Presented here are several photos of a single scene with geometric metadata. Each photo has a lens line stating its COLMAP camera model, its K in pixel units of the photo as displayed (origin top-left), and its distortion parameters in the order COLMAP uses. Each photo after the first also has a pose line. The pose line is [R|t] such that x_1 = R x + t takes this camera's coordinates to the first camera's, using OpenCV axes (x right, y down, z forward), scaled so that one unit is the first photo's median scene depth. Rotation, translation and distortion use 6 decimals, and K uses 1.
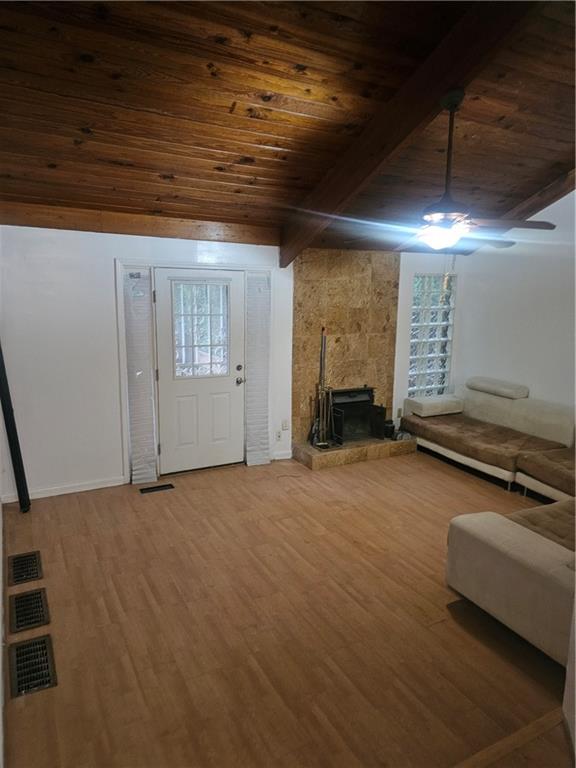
lens RADIAL K [[514.7, 0, 286.6], [0, 514.7, 385.0], [0, 0, 1]] dist [0.037516, -0.034515]
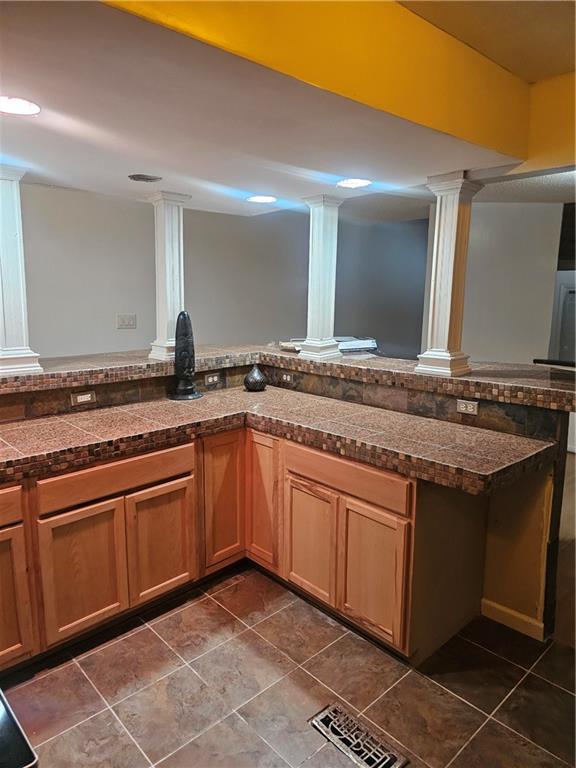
lens RADIAL K [[514.7, 0, 287.3], [0, 514.7, 379.6], [0, 0, 1]] dist [0.037516, -0.034515]
pose [[0.252841, 0.155435, -0.954940, 1.241303], [-0.187398, 0.976187, 0.109276, 0.074870], [0.949186, 0.151324, 0.275949, -0.401553]]
